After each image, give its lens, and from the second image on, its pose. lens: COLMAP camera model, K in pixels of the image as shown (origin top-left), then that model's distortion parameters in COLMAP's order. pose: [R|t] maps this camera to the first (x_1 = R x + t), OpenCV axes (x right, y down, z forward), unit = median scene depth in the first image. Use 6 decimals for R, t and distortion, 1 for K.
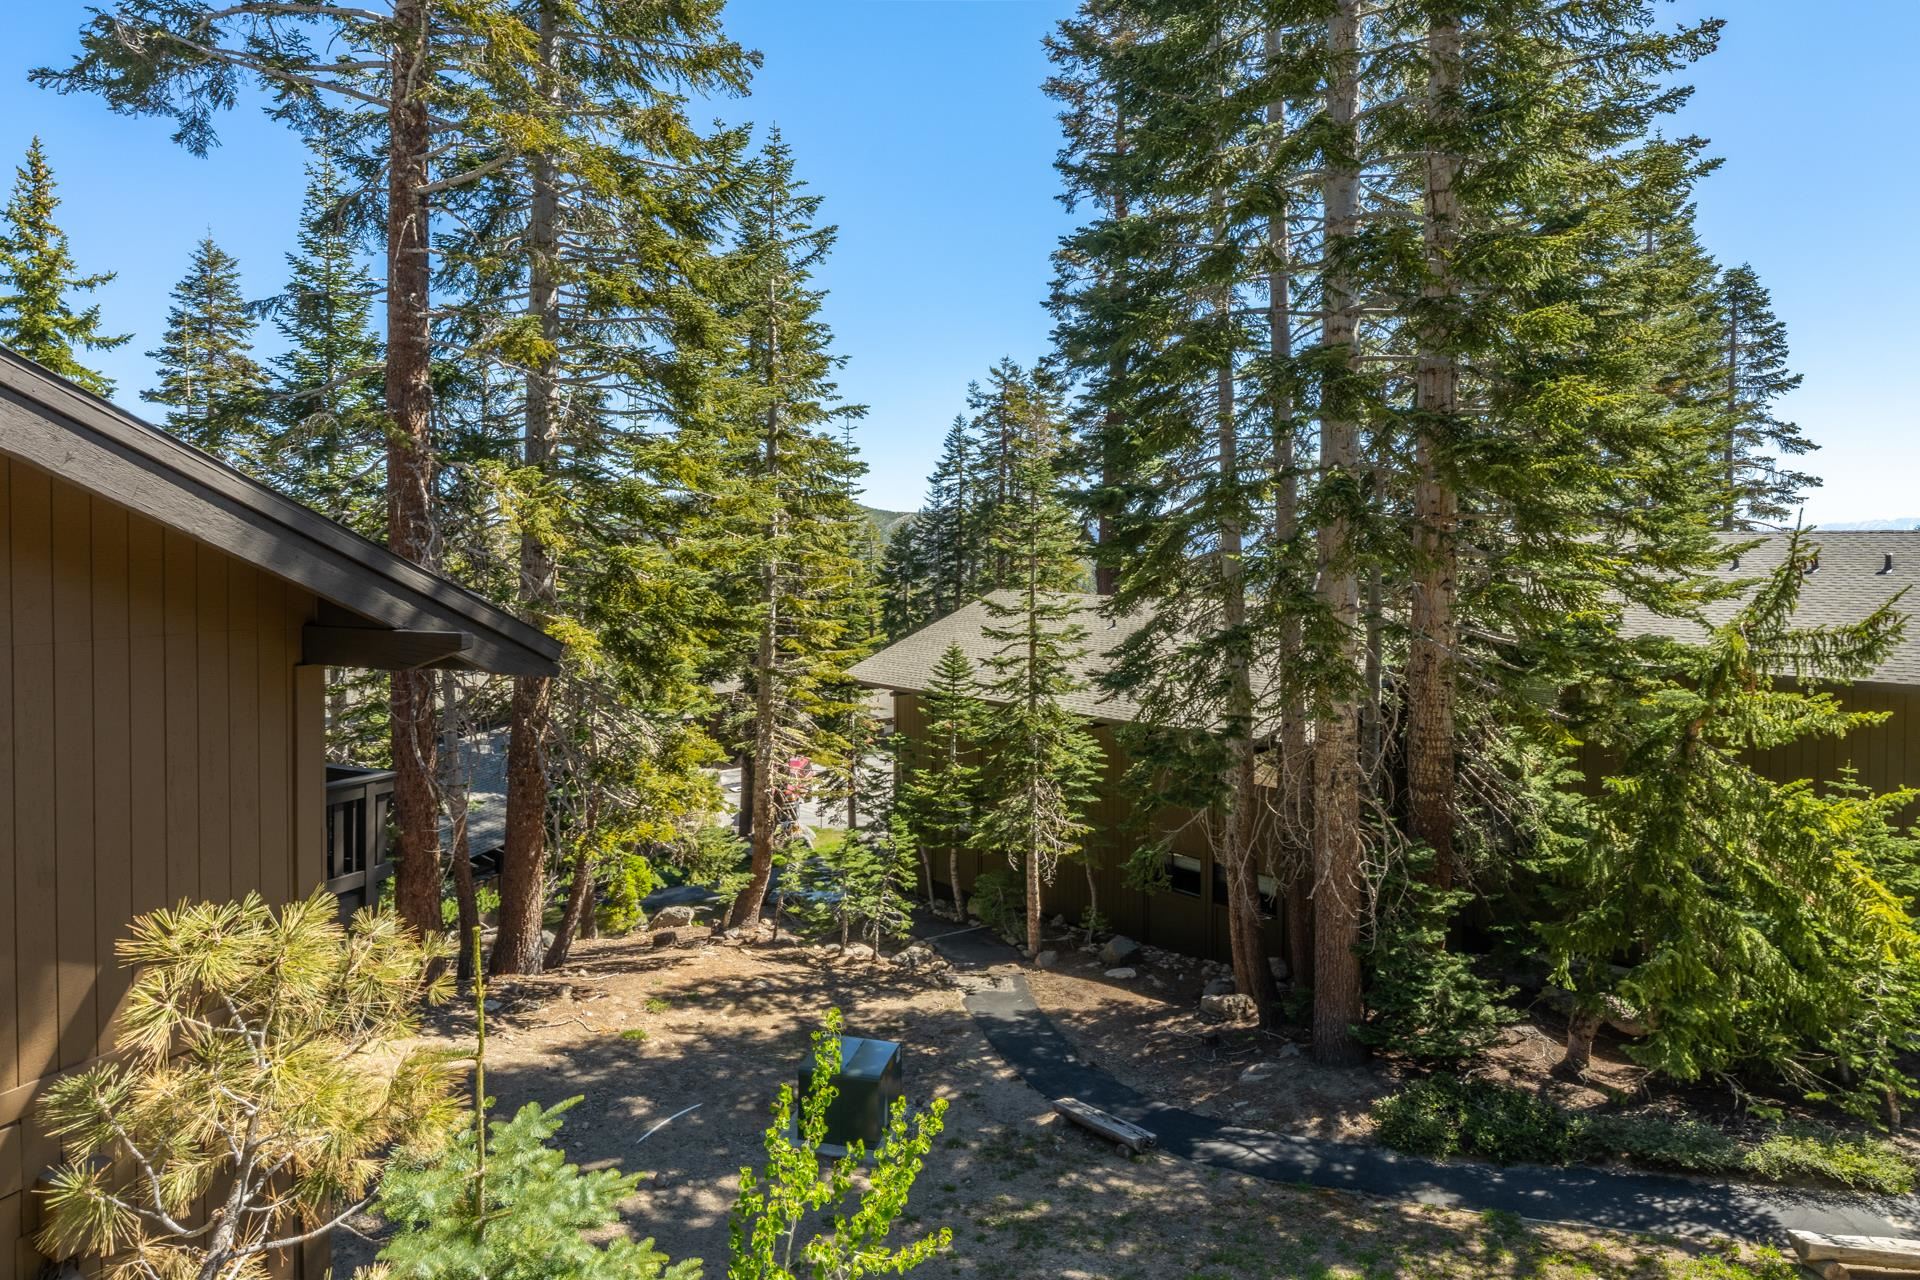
lens RADIAL K [[1013.9, 0, 977.6], [0, 1013.9, 567.0], [0, 0, 1]] dist [-0.002417, -0.000426]
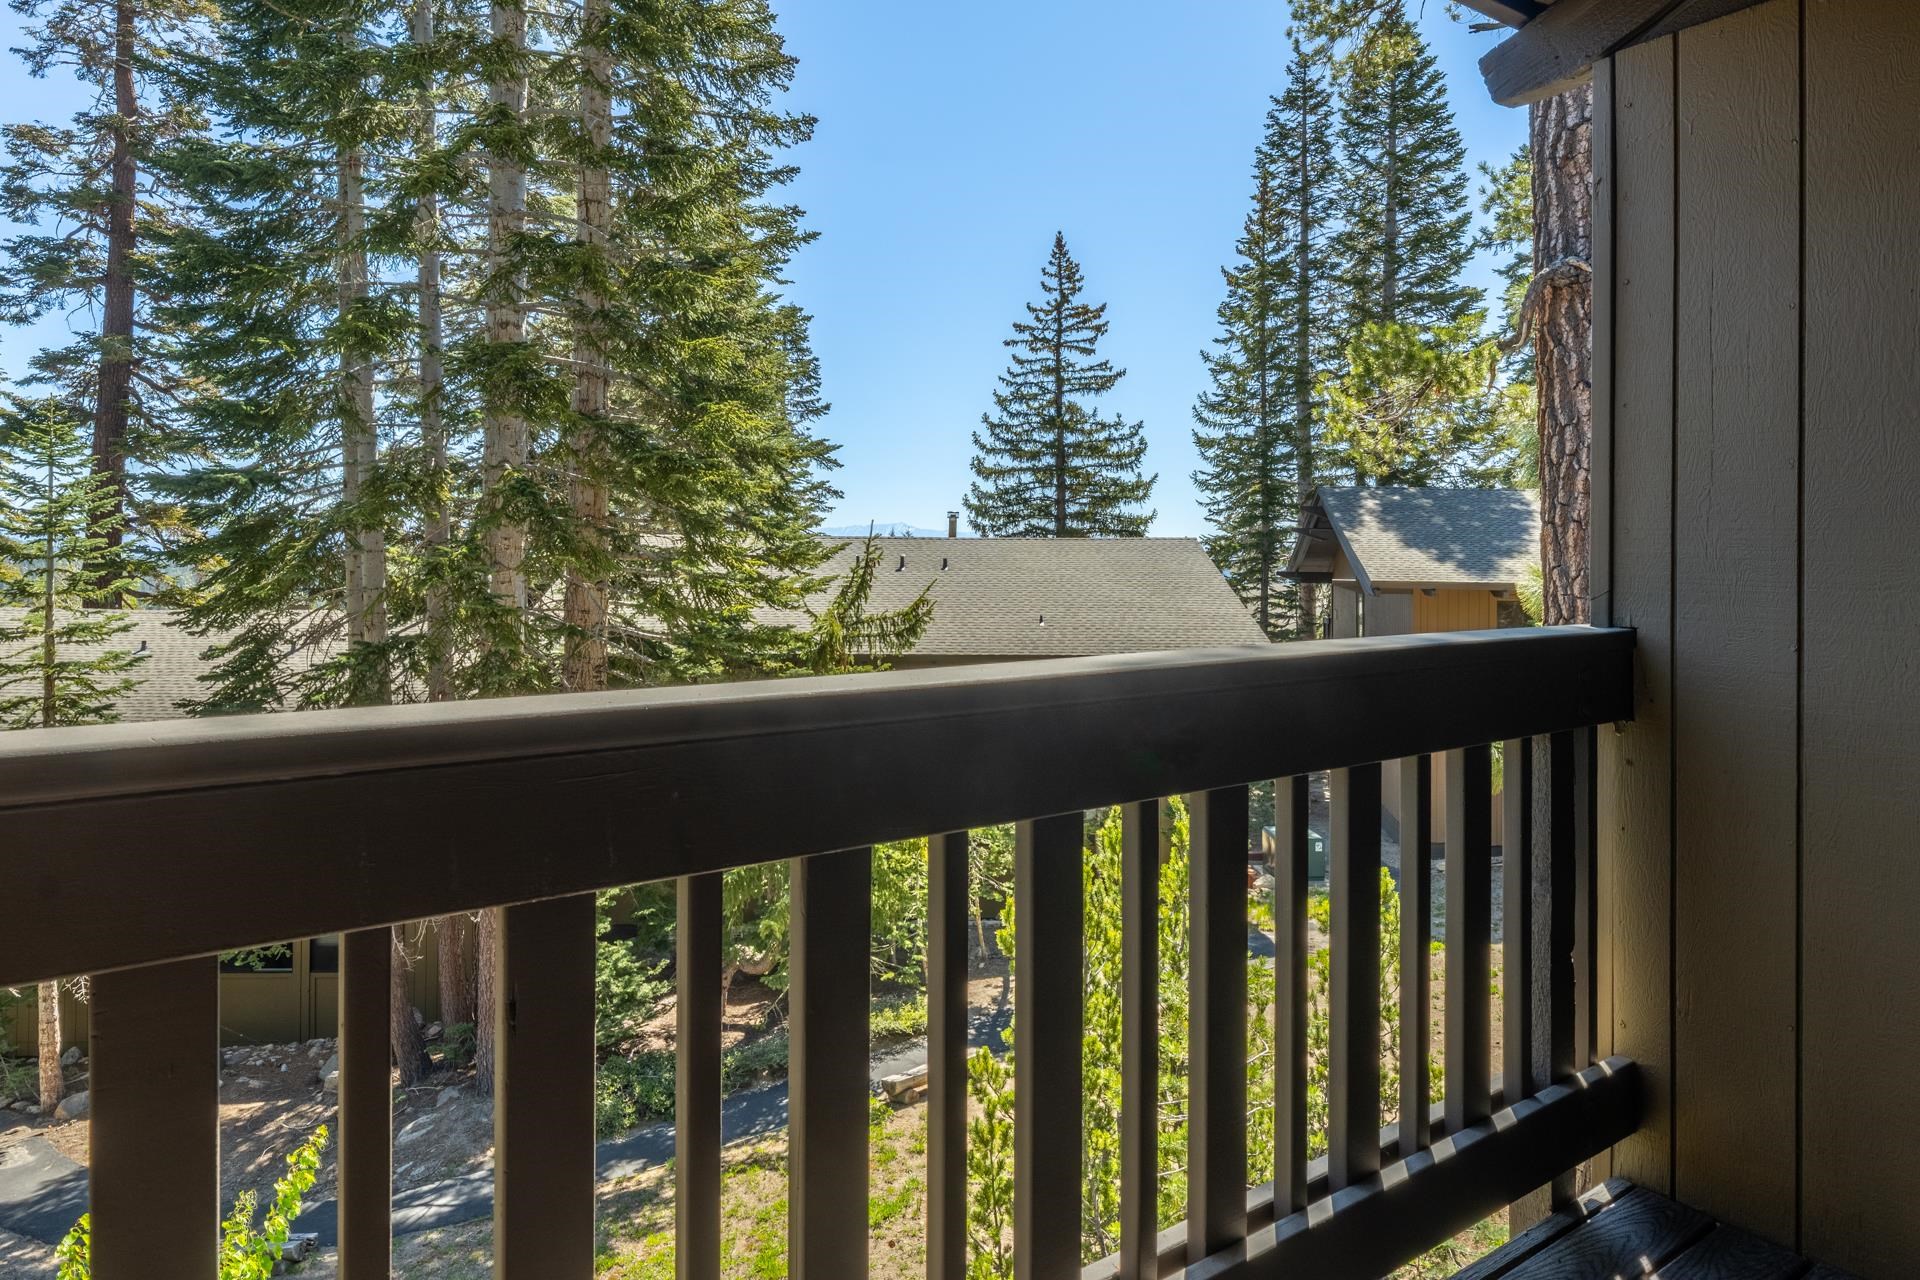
lens RADIAL K [[1141.1, 0, 957.1], [0, 1141.1, 550.1], [0, 0, 1]] dist [-0.002340, 0.001390]
pose [[0.685701, 0.004075, 0.727872, -0.140076], [0.007542, 0.999891, -0.012702, -0.000816], [-0.727844, 0.014200, 0.685595, -0.056987]]
